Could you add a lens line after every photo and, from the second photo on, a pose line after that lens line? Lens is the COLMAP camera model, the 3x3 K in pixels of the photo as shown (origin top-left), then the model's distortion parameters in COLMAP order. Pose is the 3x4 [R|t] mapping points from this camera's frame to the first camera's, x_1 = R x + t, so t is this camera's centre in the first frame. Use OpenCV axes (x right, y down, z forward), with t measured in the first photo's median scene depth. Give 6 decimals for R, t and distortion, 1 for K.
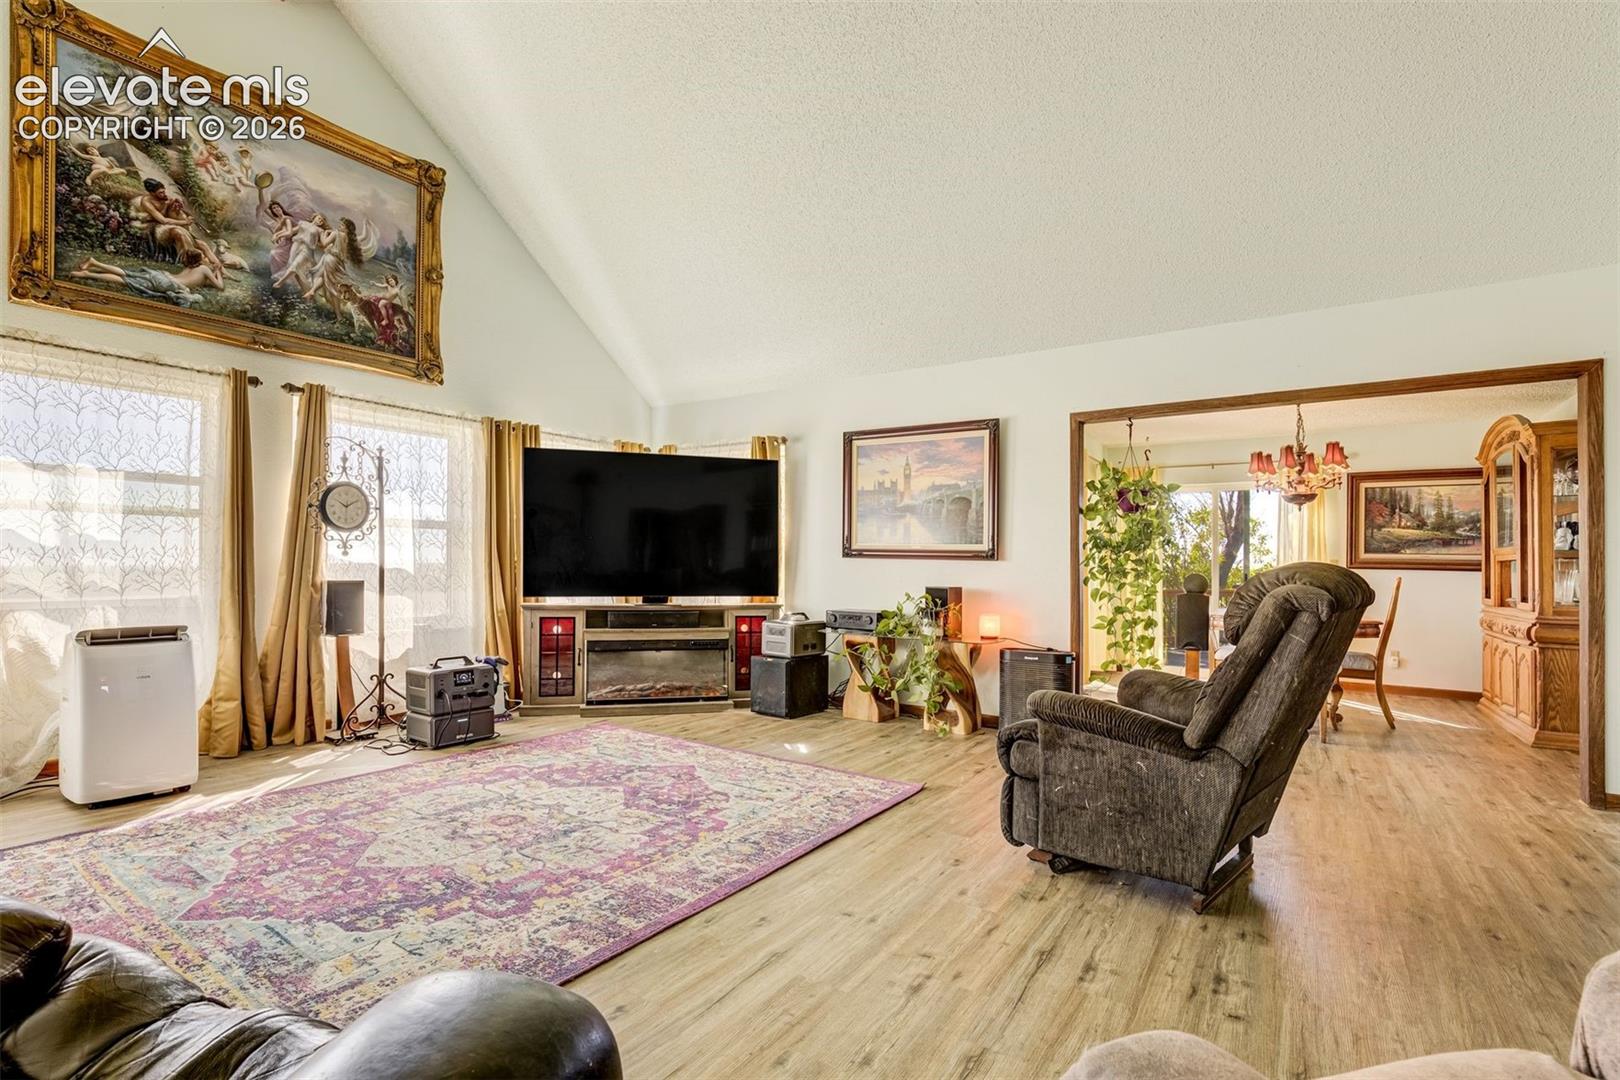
lens RADIAL K [[748.5, 0, 821.8], [0, 748.5, 551.8], [0, 0, 1]] dist [-0.034798, 0.000706]
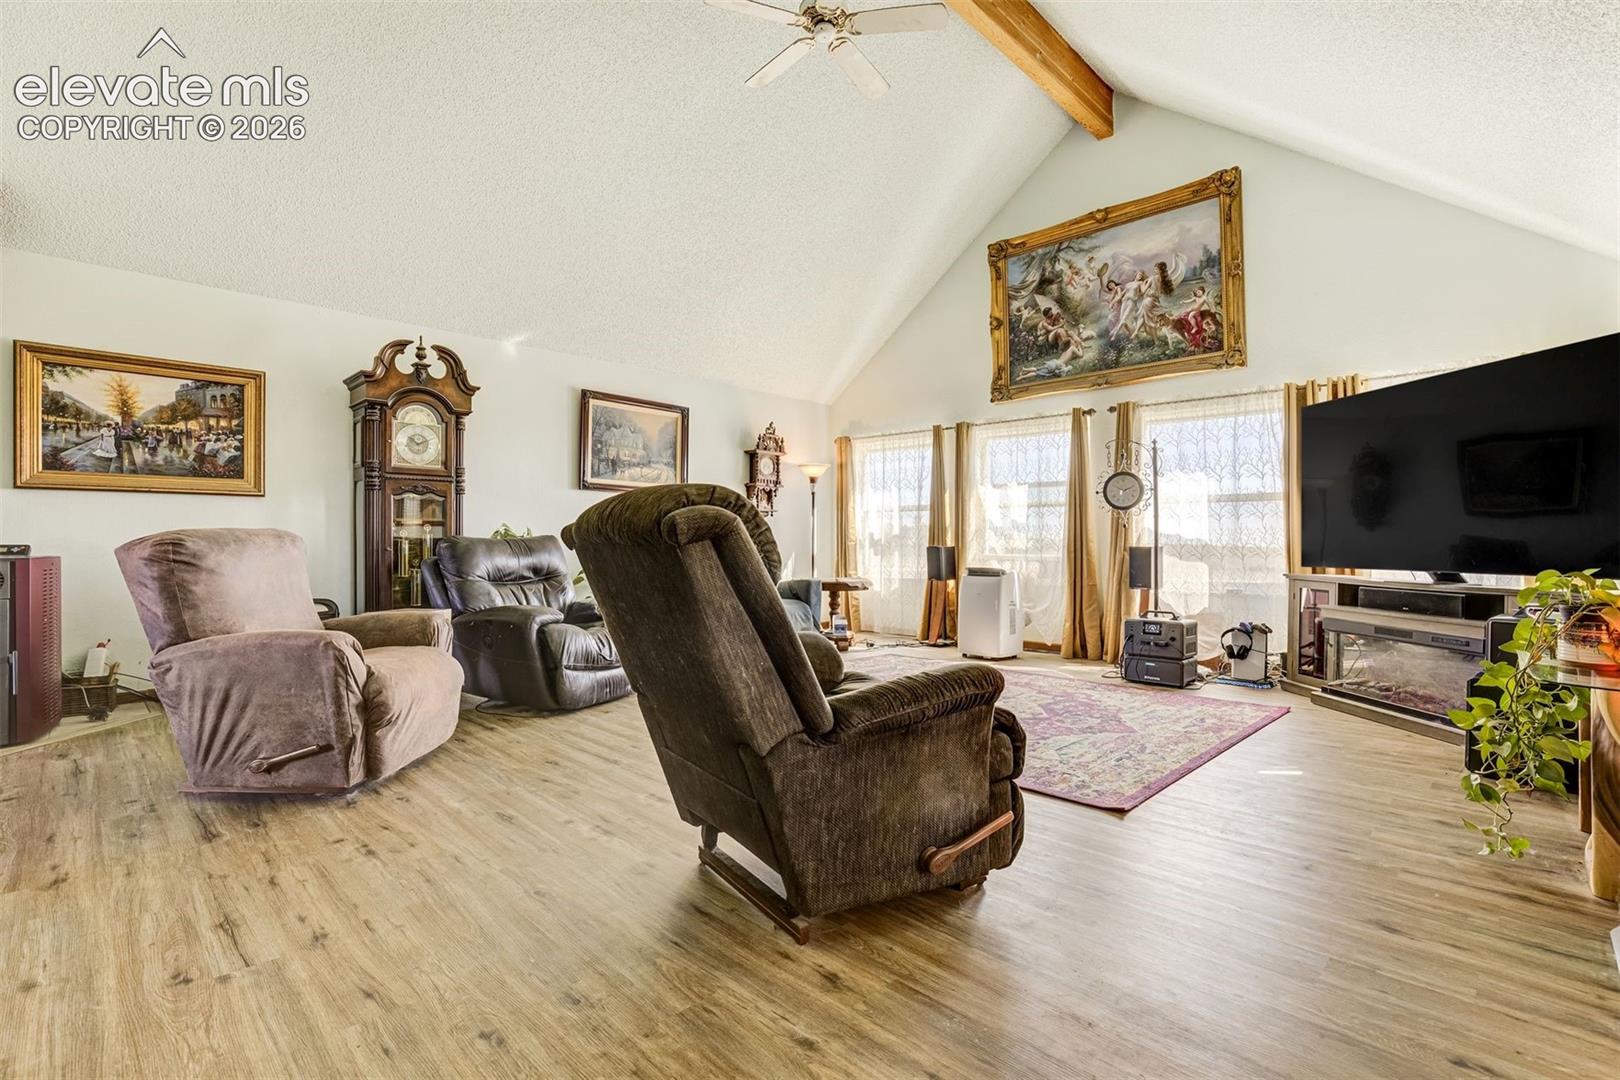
lens RADIAL K [[748.5, 0, 822.0], [0, 748.5, 545.6], [0, 0, 1]] dist [-0.034798, 0.000706]
pose [[-0.193872, -0.009729, -0.980979, 0.754285], [0.009916, 0.999880, -0.011877, 0.047062], [0.980977, -0.012030, -0.193752, 0.703830]]
